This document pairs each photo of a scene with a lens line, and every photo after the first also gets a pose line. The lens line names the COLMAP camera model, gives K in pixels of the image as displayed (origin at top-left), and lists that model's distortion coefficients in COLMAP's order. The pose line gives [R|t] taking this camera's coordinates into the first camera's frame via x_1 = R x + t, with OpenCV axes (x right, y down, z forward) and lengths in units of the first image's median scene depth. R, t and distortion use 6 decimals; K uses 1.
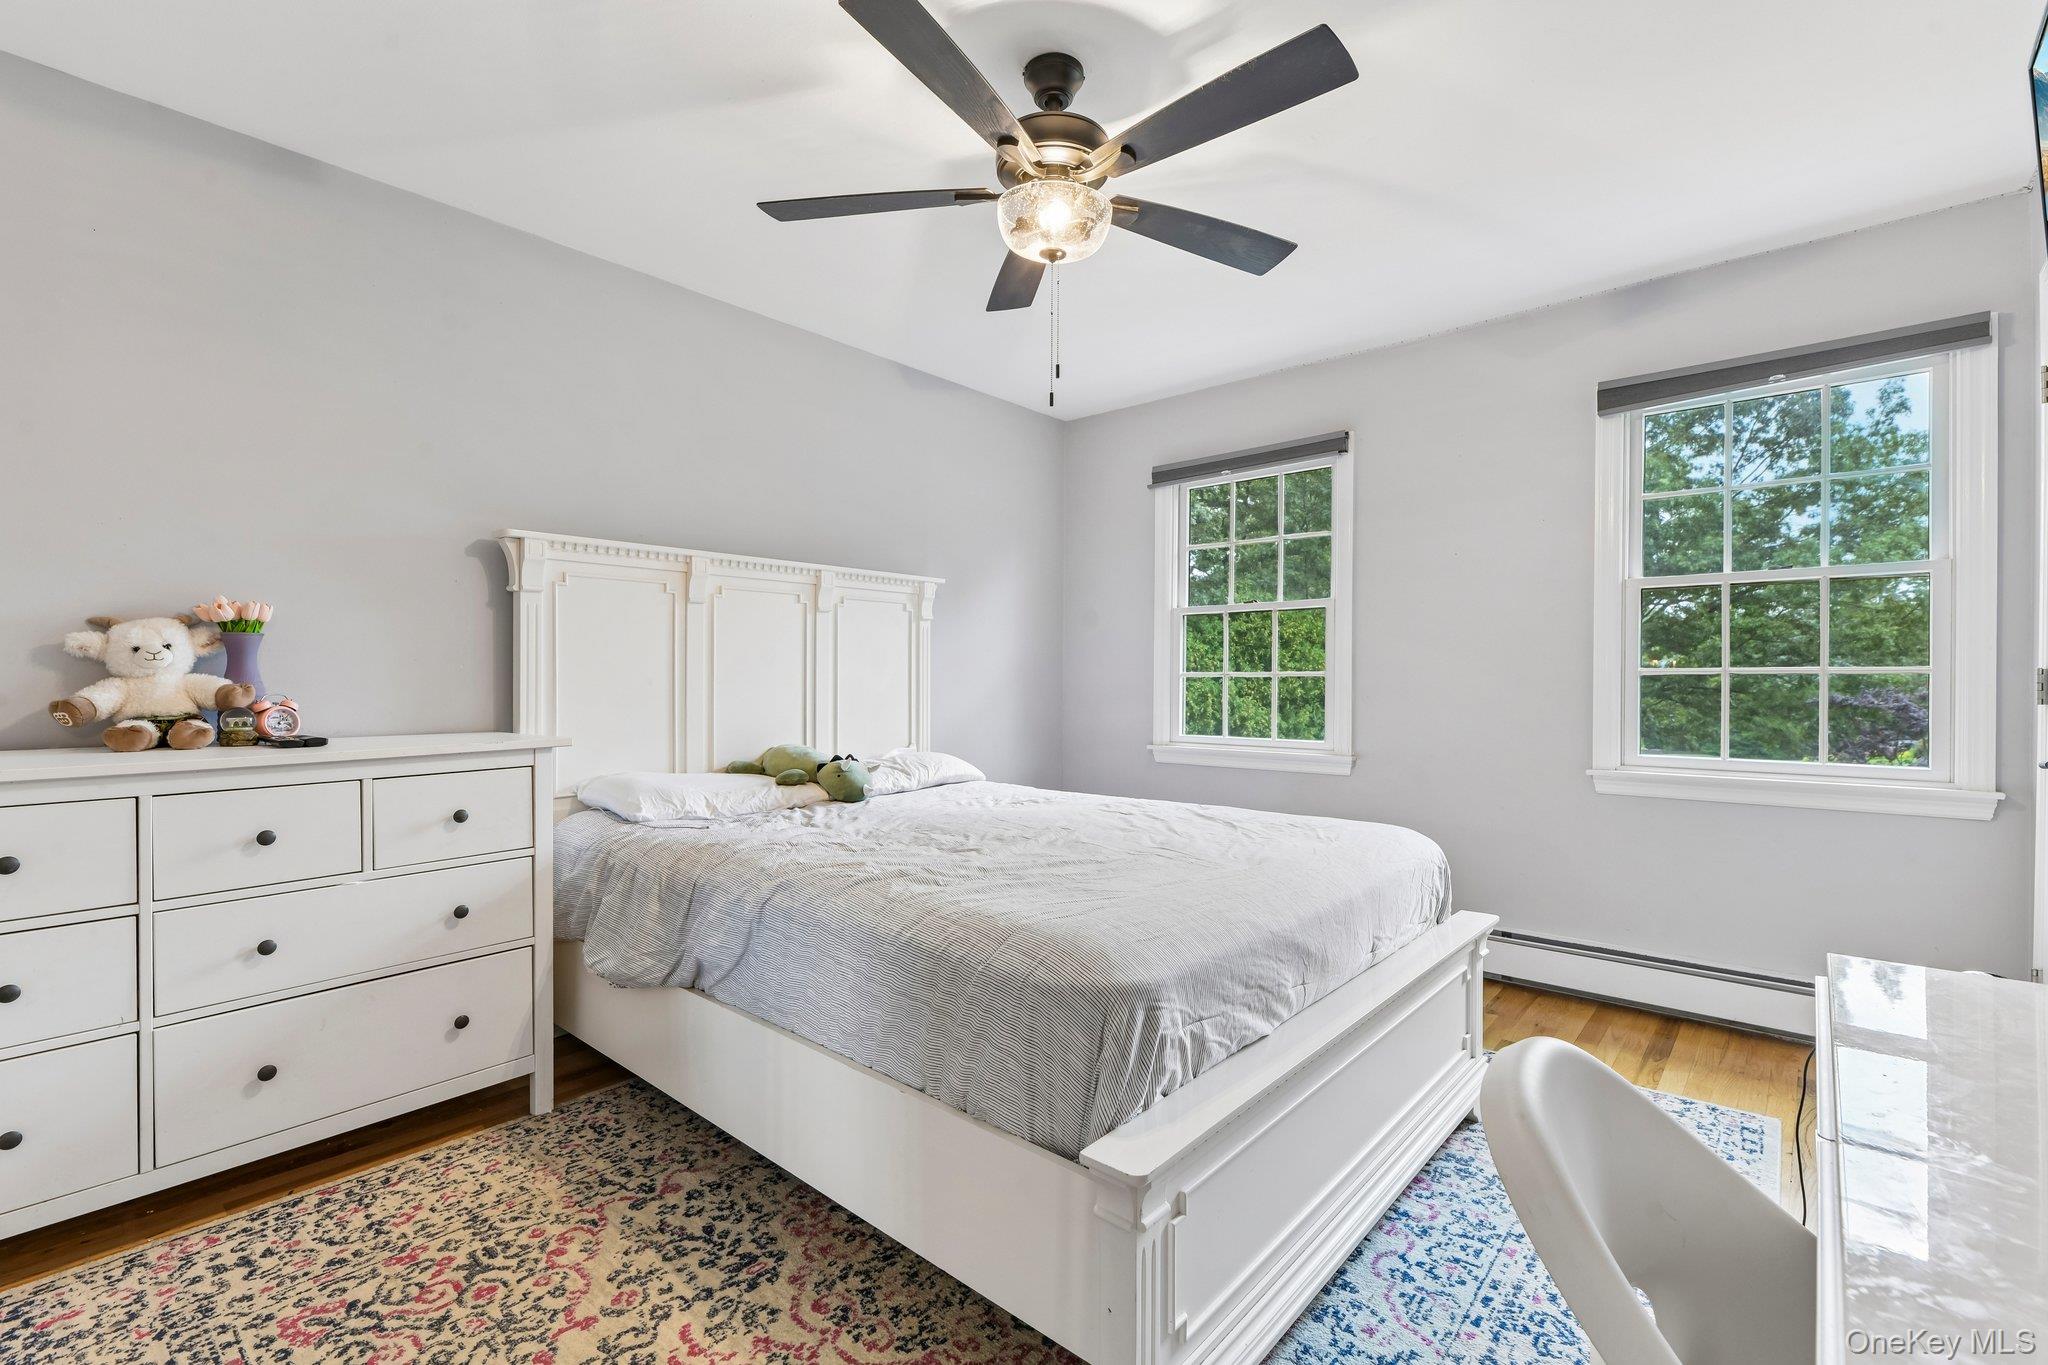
lens RADIAL K [[913.9, 0, 1024.0], [0, 913.9, 682.5], [0, 0, 1]] dist [-0.010788, 0.000047]
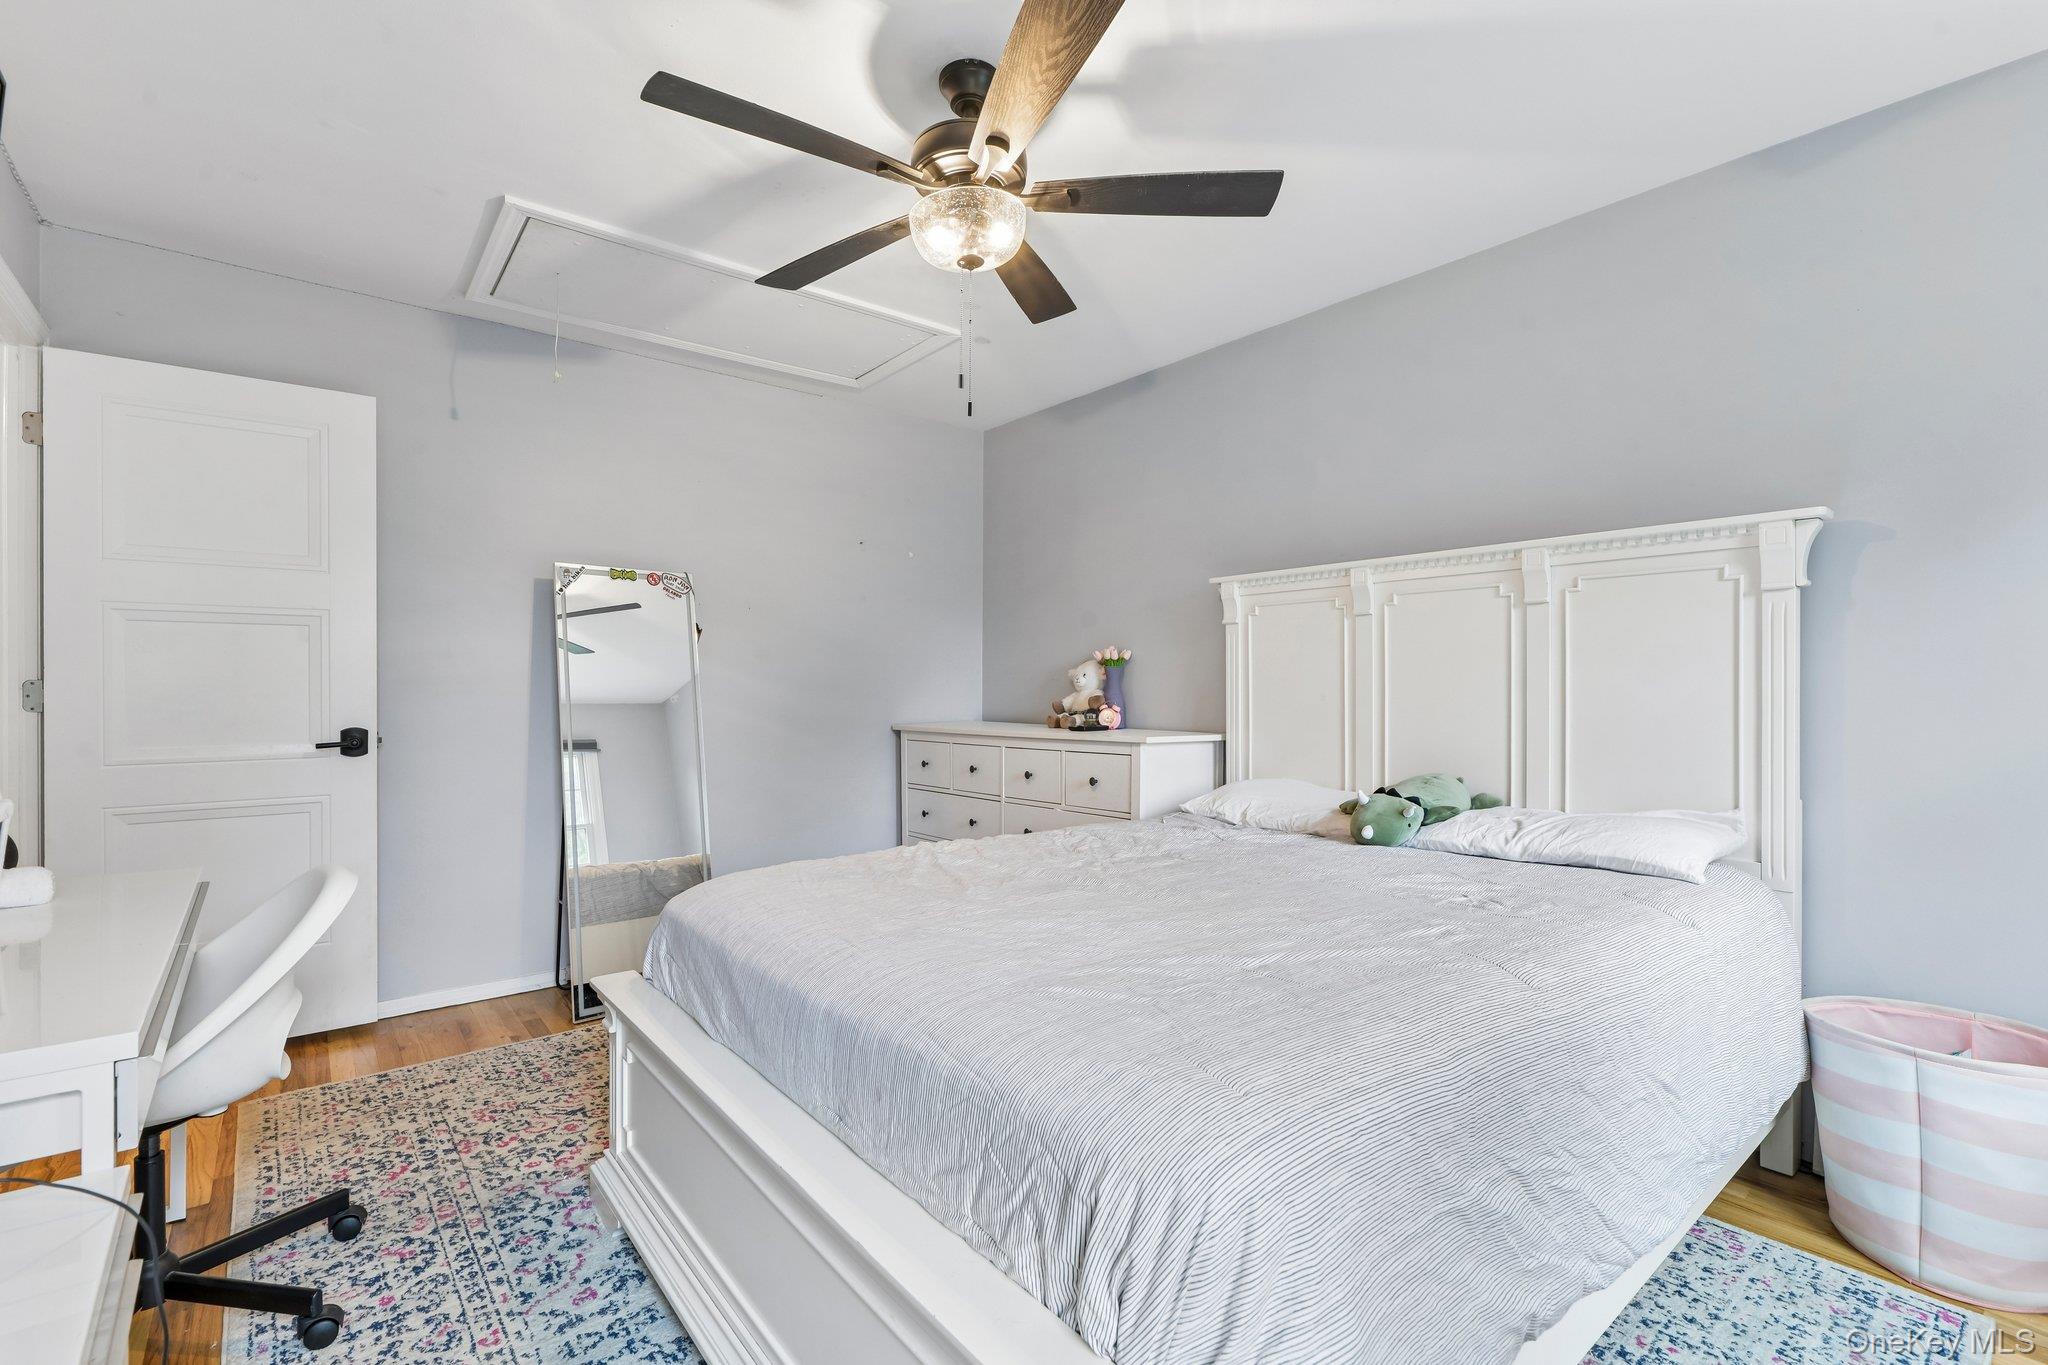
lens RADIAL K [[913.9, 0, 1024.0], [0, 913.9, 682.5], [0, 0, 1]] dist [-0.010788, 0.000047]
pose [[-0.172851, -0.004054, -0.984940, 0.917771], [-0.000660, 0.999992, -0.004000, -0.016665], [0.984948, -0.000042, -0.172852, 1.140137]]
